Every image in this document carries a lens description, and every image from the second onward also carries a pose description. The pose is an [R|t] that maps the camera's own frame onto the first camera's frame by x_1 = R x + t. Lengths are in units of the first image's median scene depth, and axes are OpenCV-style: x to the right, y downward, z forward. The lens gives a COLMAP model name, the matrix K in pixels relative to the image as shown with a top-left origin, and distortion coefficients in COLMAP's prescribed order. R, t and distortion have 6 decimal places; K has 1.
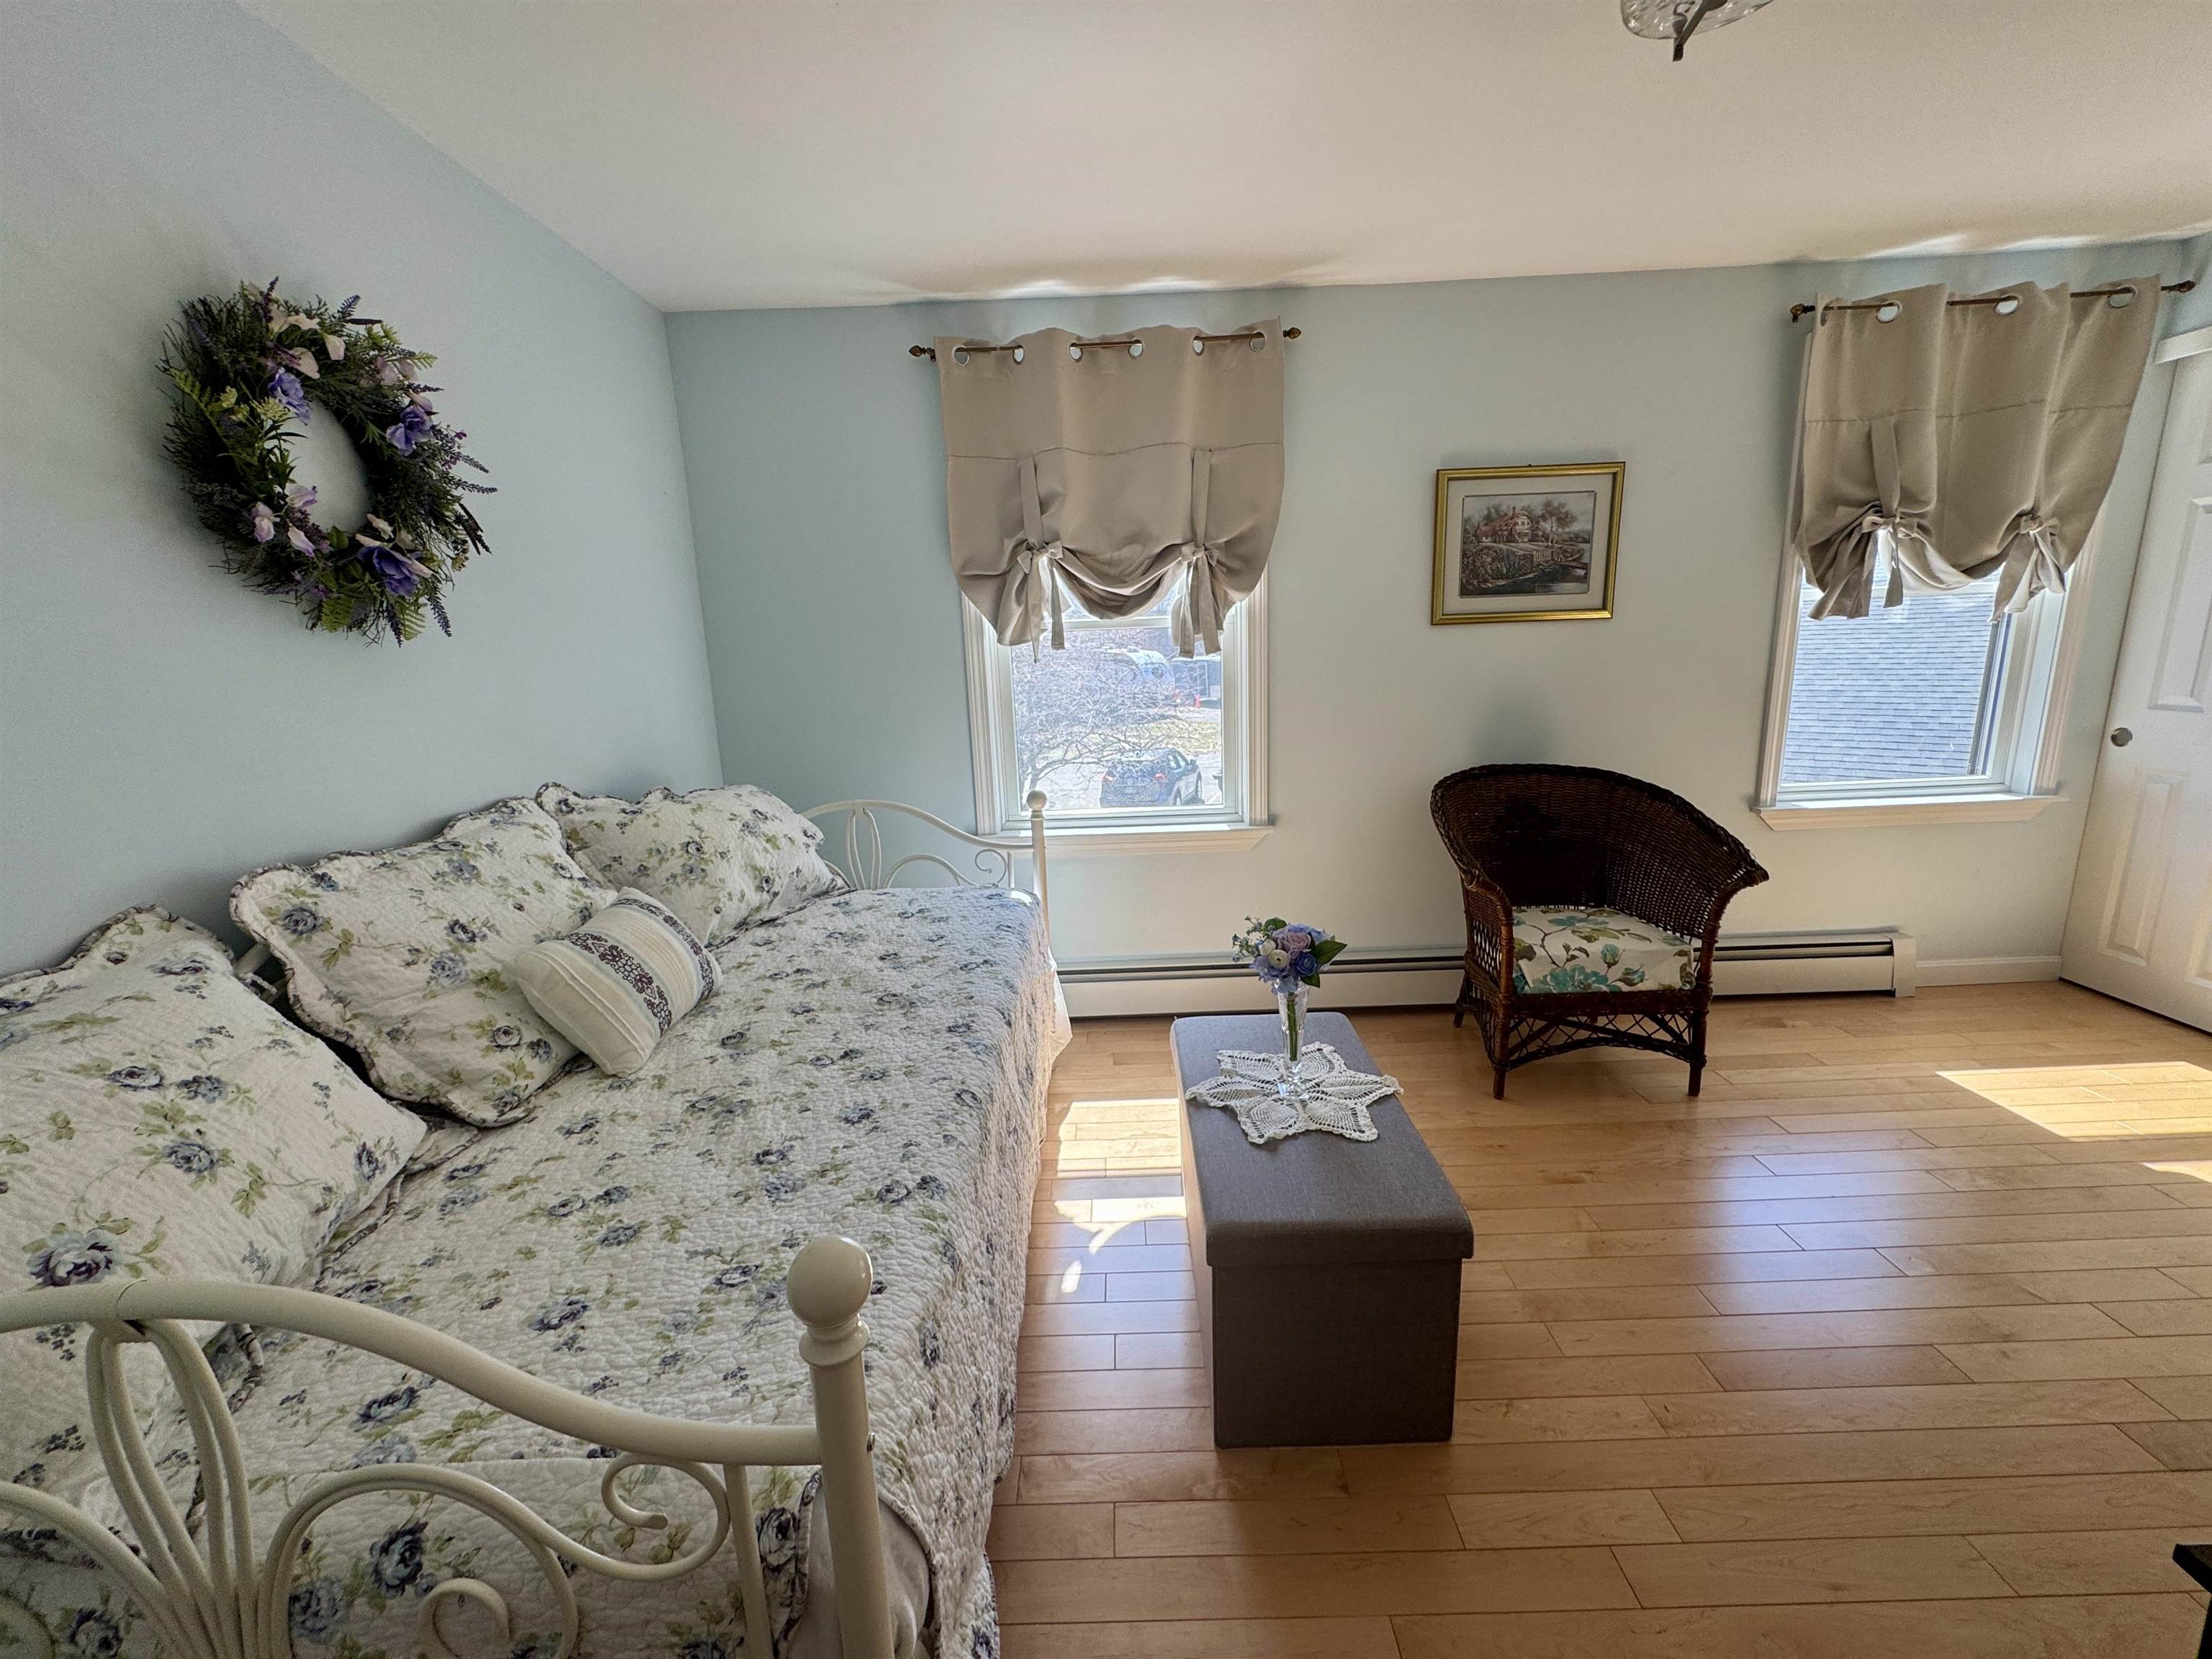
lens RADIAL K [[886.4, 0, 1109.1], [0, 886.4, 829.9], [0, 0, 1]] dist [-0.000240, -0.000009]
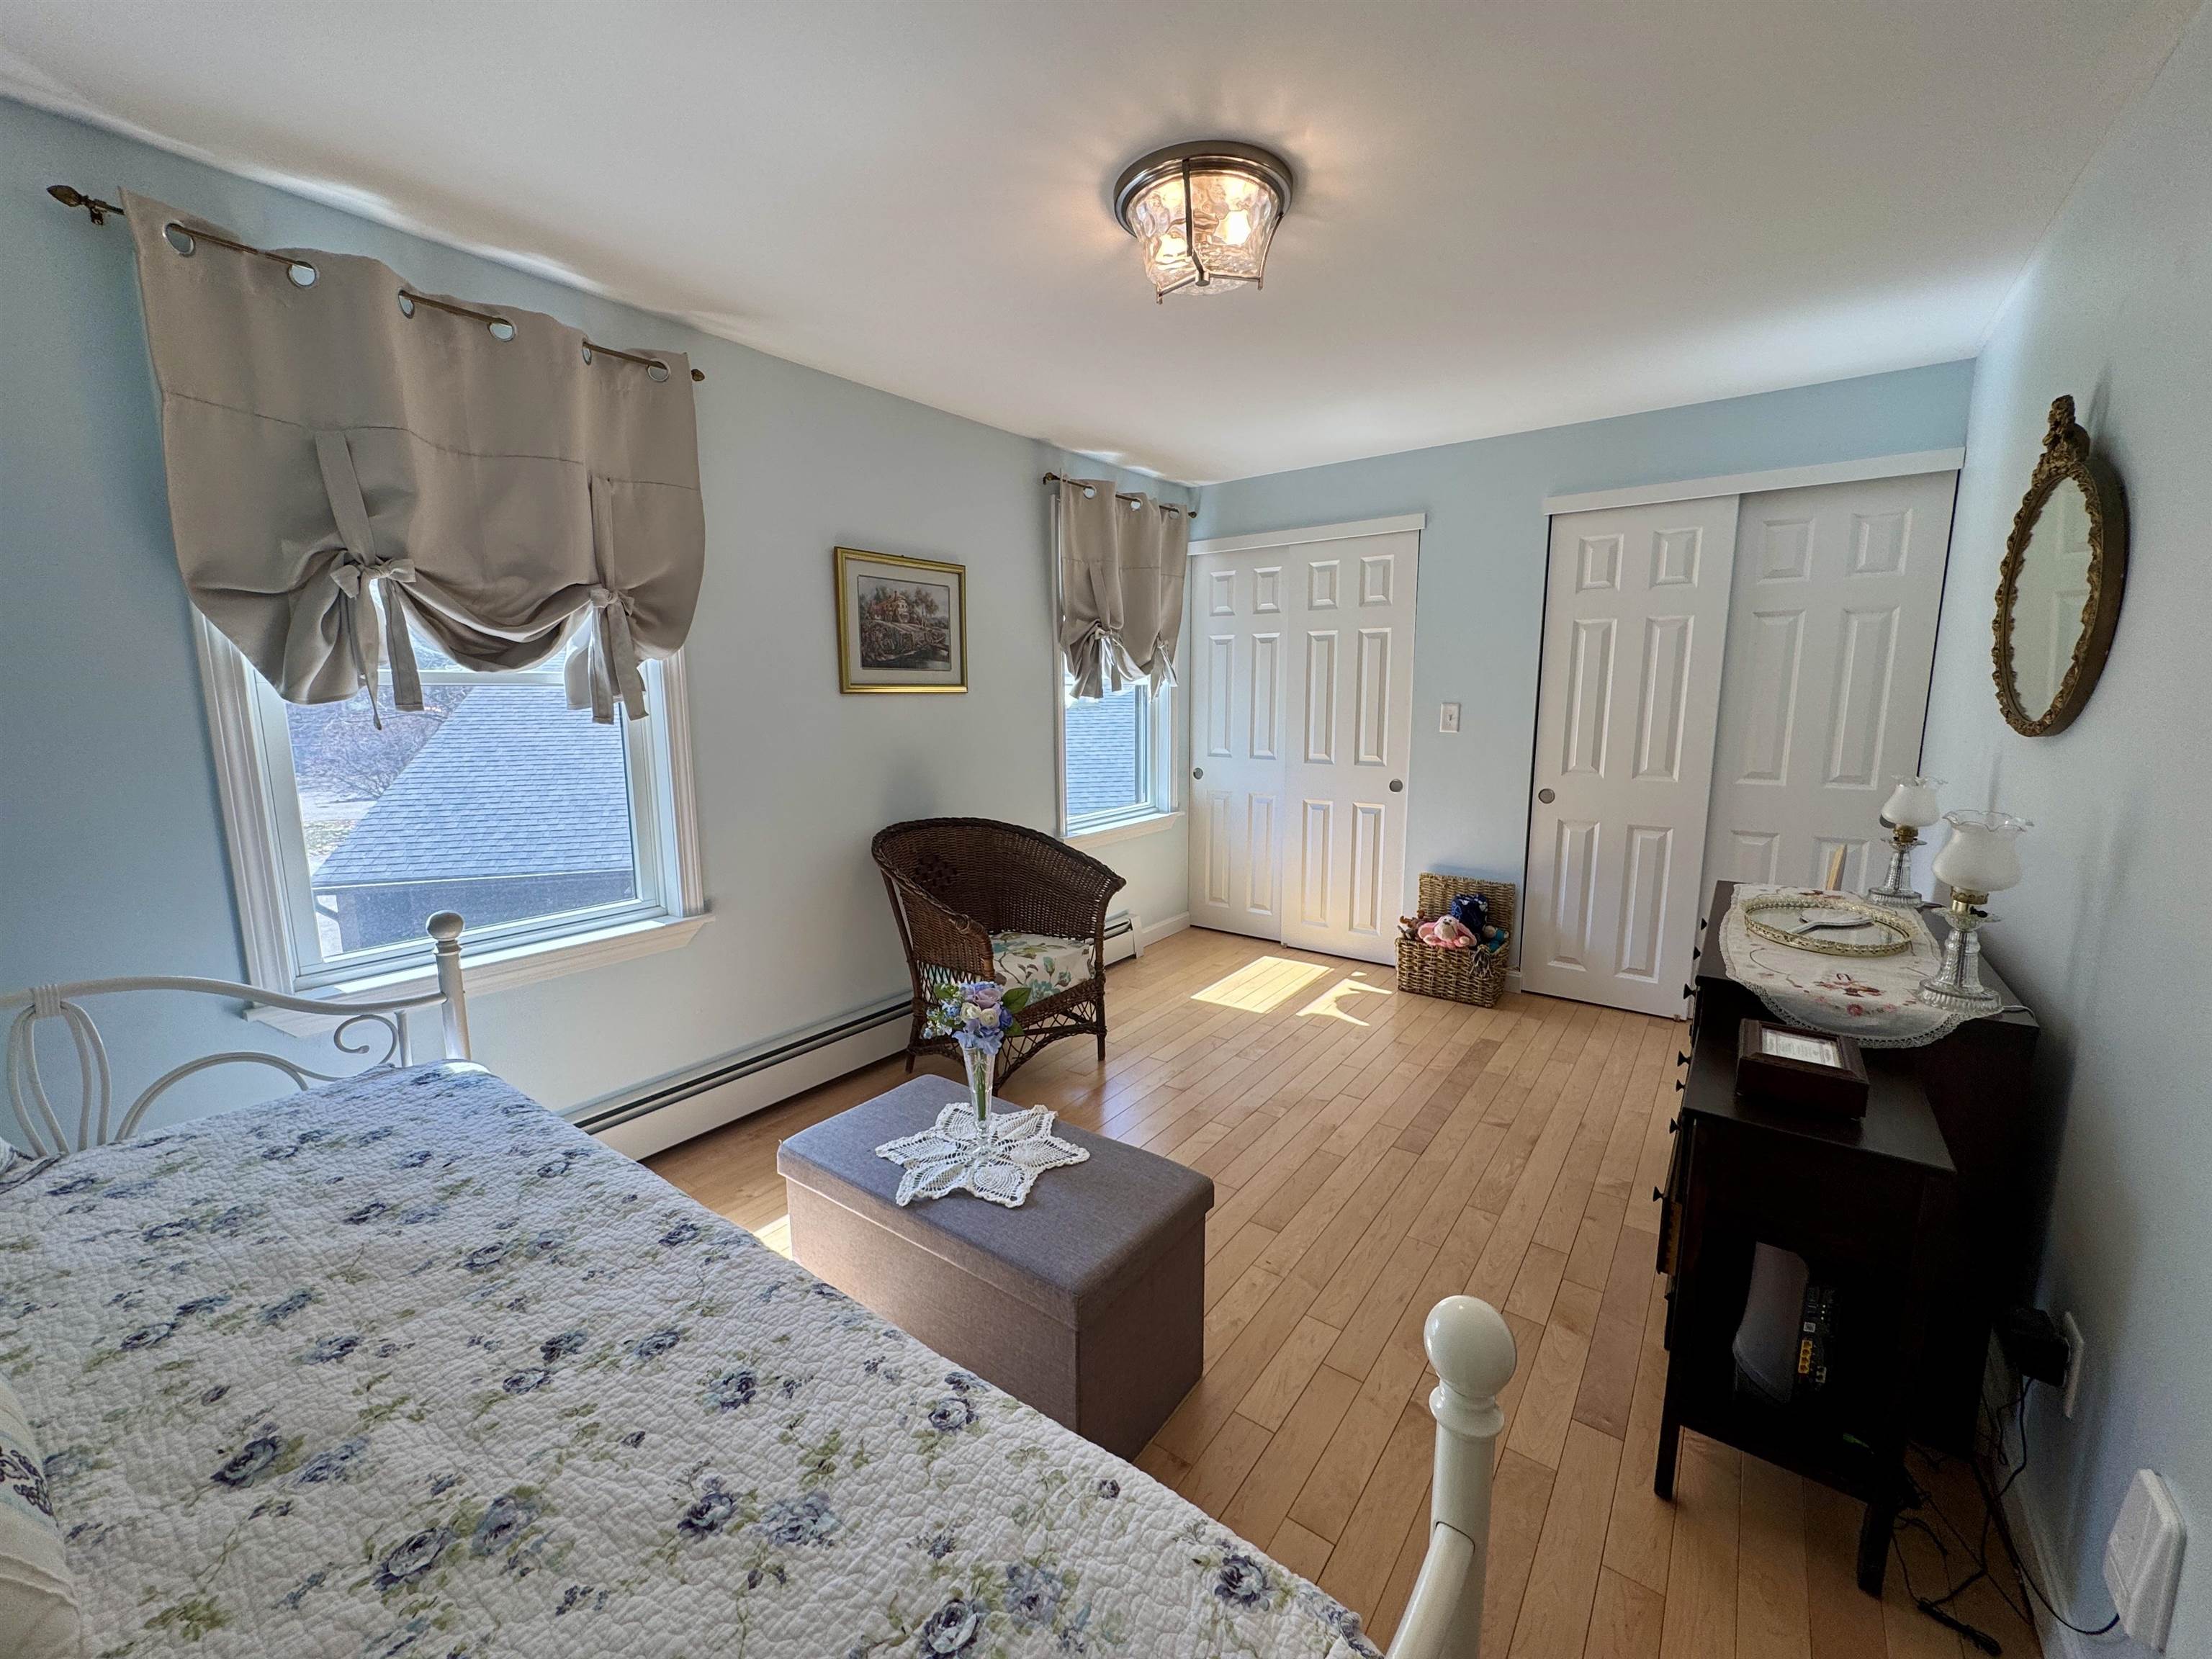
lens RADIAL K [[886.4, 0, 1109.1], [0, 886.4, 829.9], [0, 0, 1]] dist [-0.000240, -0.000009]
pose [[0.587962, -0.091359, 0.803712, -0.319674], [0.155970, 0.987760, -0.001820, -0.025314], [-0.793709, 0.126425, 0.595015, 0.170245]]
